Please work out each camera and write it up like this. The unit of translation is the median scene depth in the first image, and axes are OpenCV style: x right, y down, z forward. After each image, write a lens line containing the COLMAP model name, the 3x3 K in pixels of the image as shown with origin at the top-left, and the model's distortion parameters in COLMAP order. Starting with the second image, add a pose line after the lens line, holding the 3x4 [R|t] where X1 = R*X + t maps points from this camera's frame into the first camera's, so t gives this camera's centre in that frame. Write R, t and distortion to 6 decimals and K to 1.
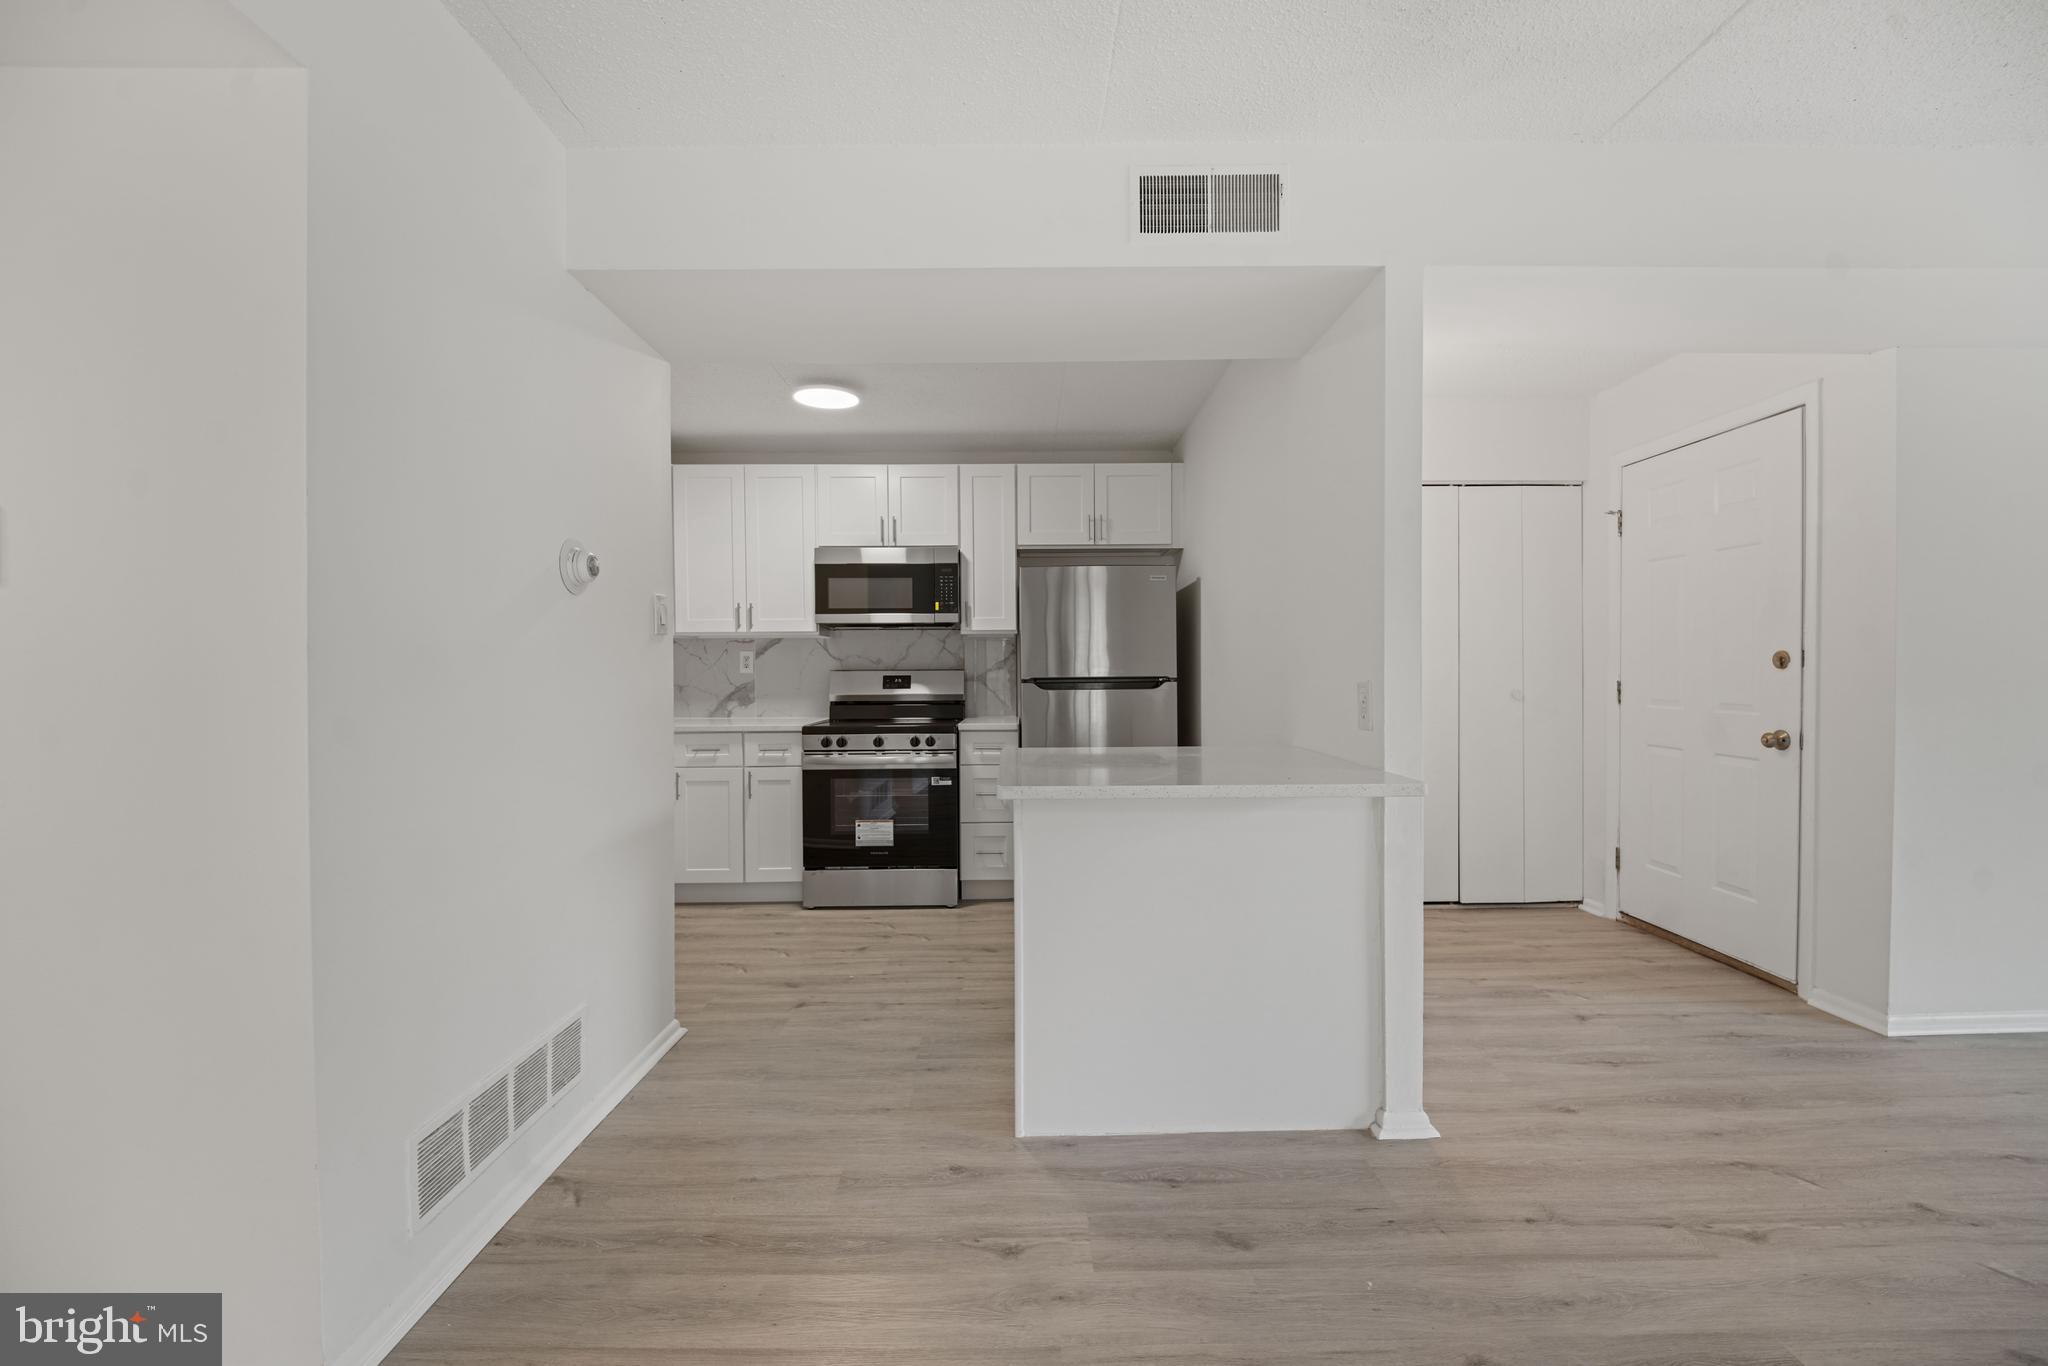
lens RADIAL K [[850.7, 0, 1021.8], [0, 850.7, 692.2], [0, 0, 1]] dist [-0.021752, 0.000032]
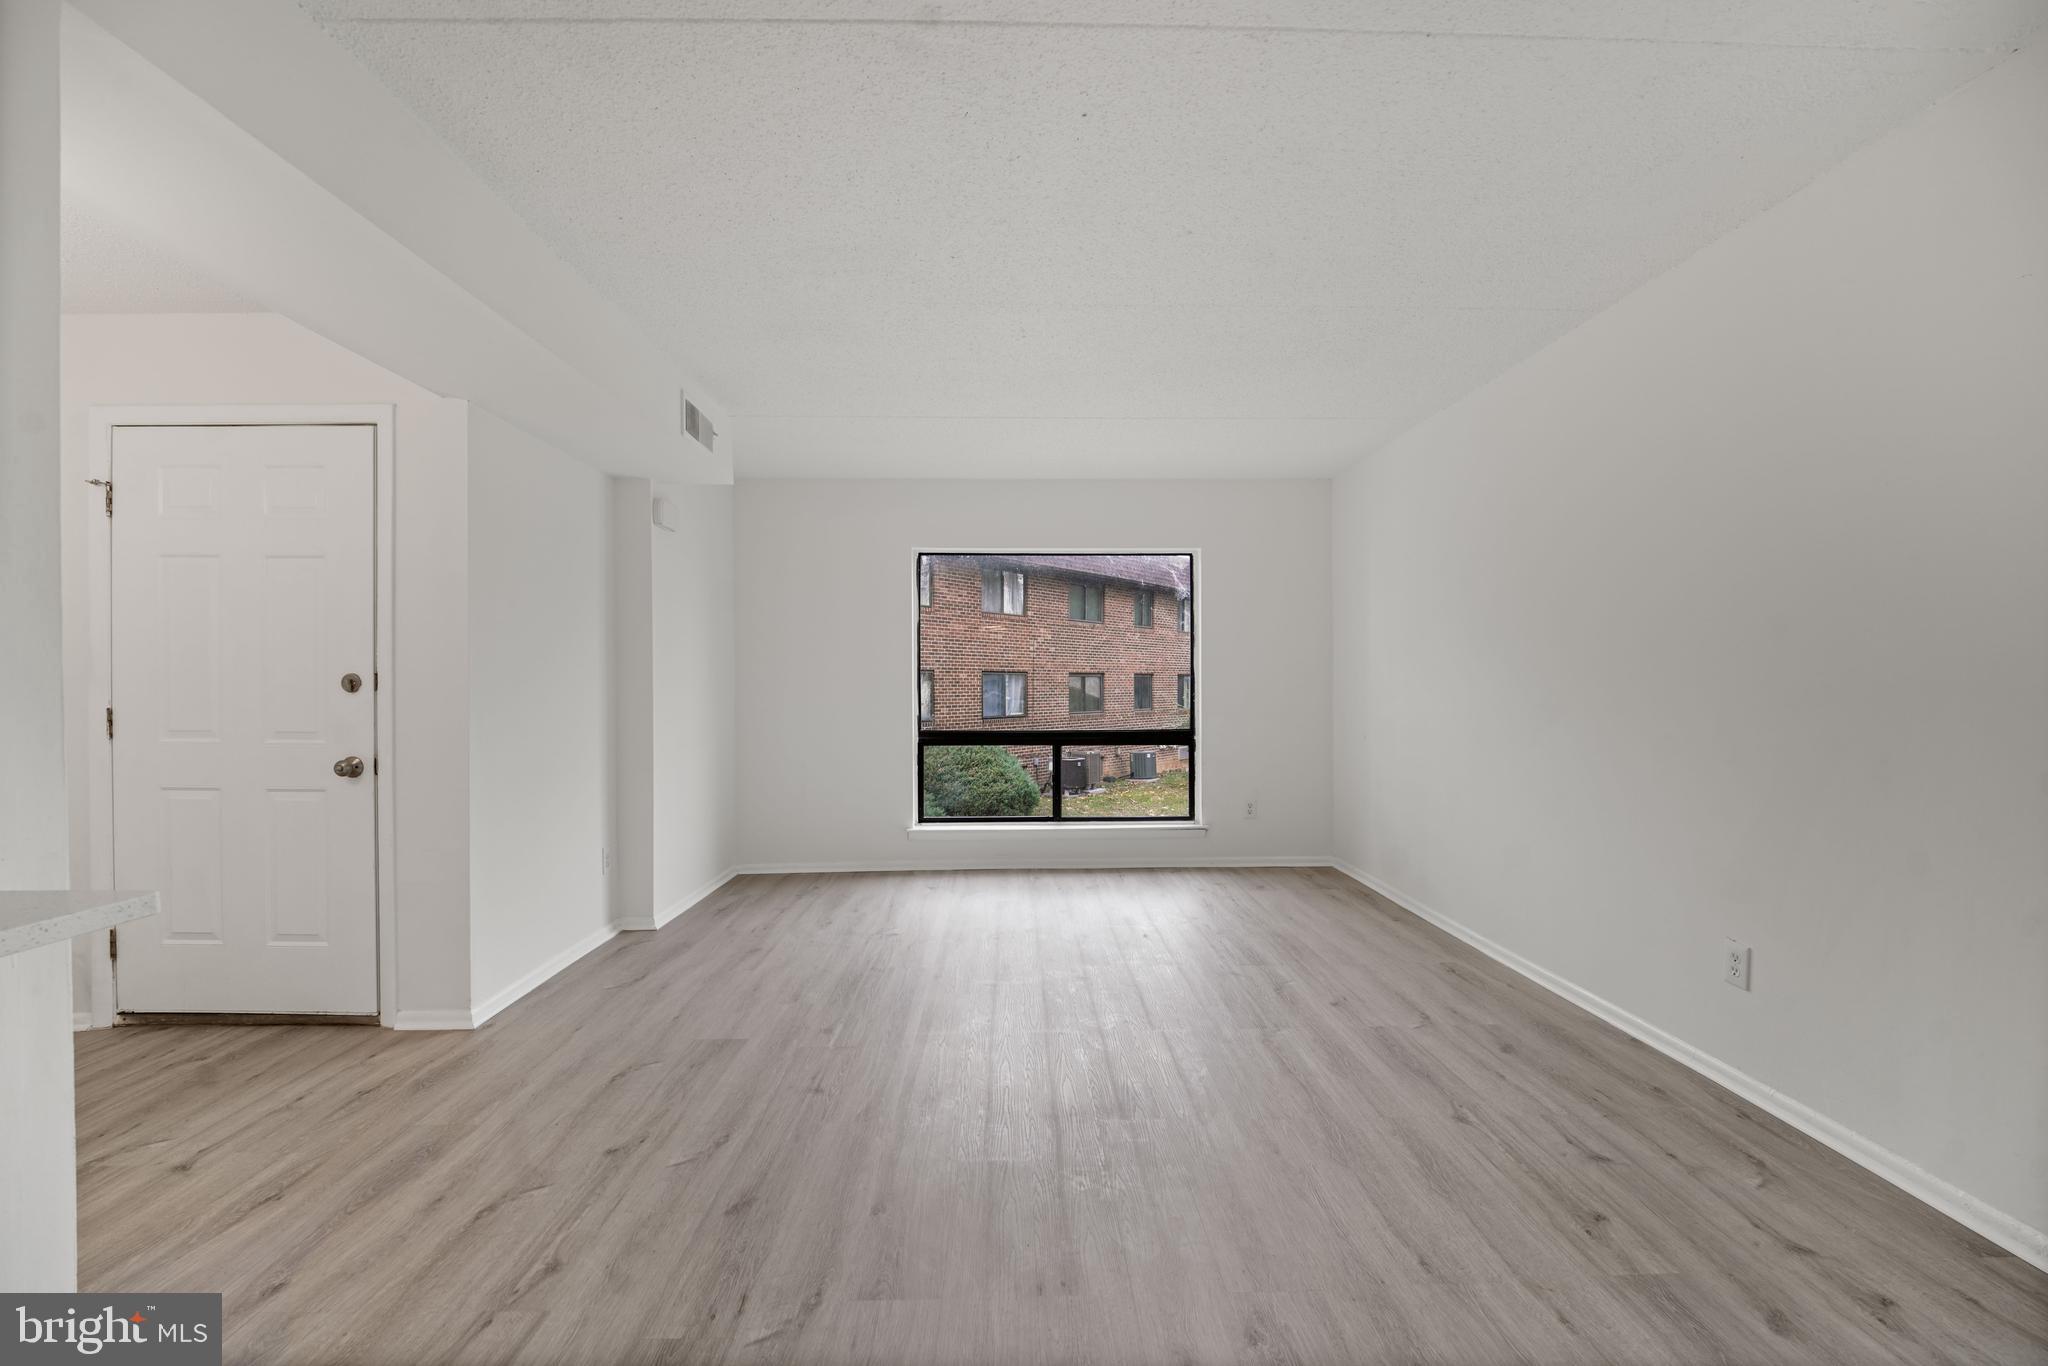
lens RADIAL K [[861.0, 0, 1023.2], [0, 861.0, 694.4], [0, 0, 1]] dist [-0.015328, -0.000046]
pose [[-0.023203, -0.007357, 0.999704, -0.062862], [0.026090, 0.999628, 0.007962, -0.010218], [-0.999390, 0.026267, -0.023002, 0.194740]]
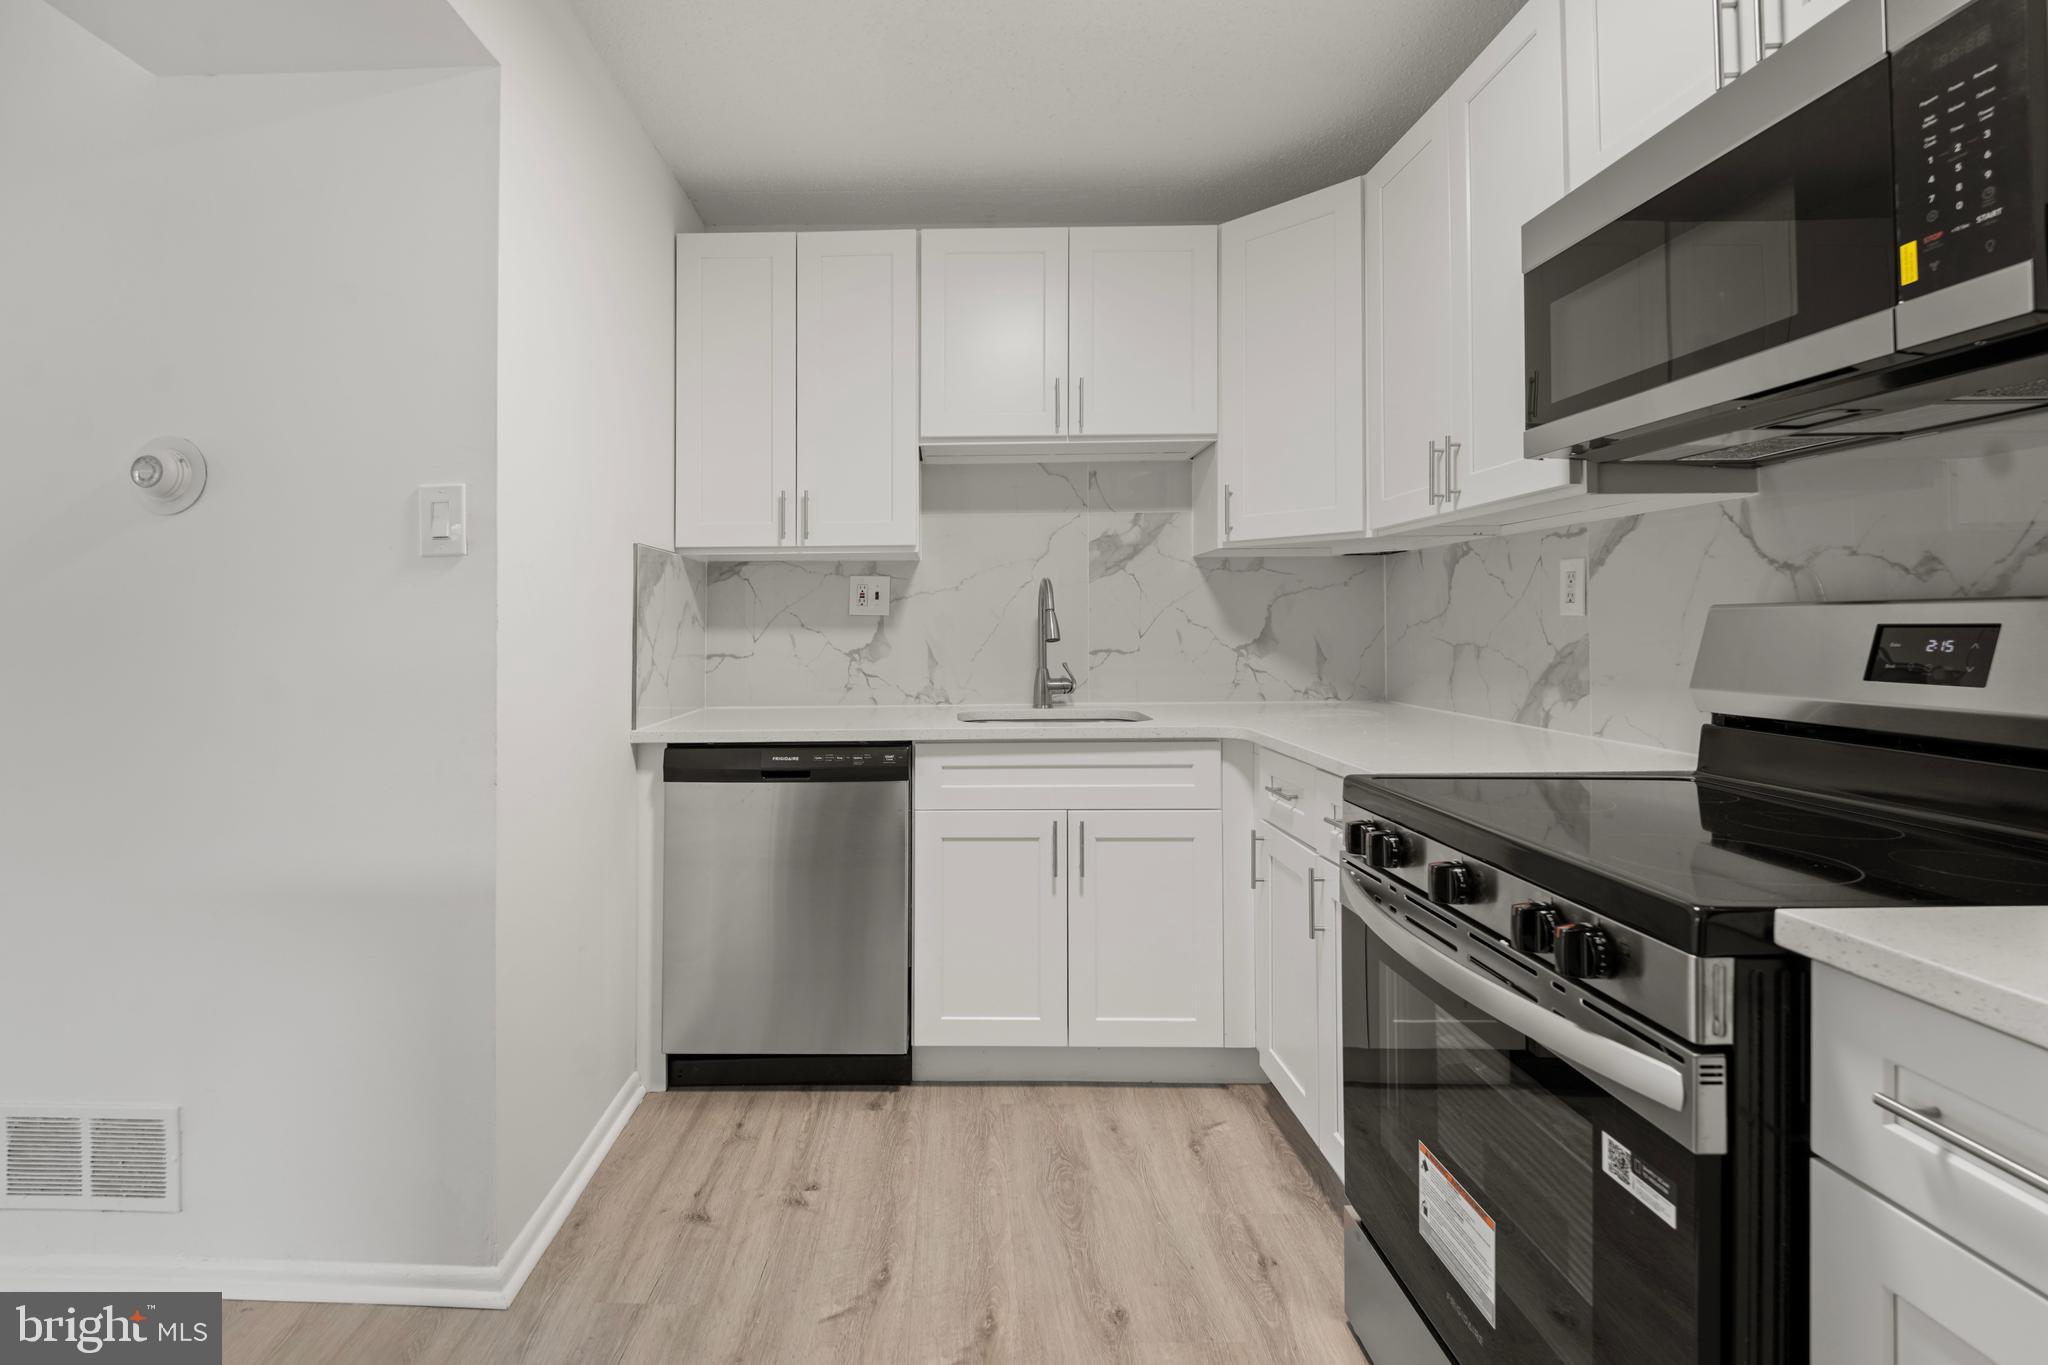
lens RADIAL K [[936.1, 0, 918.3], [0, 936.1, 616.9], [0, 0, 1]] dist [-0.000063, -0.011133]
pose [[-0.030032, -0.005844, -0.999532, 0.129603], [-0.008916, 0.999945, -0.005578, -0.022059], [0.999509, 0.008744, -0.030082, 0.911119]]
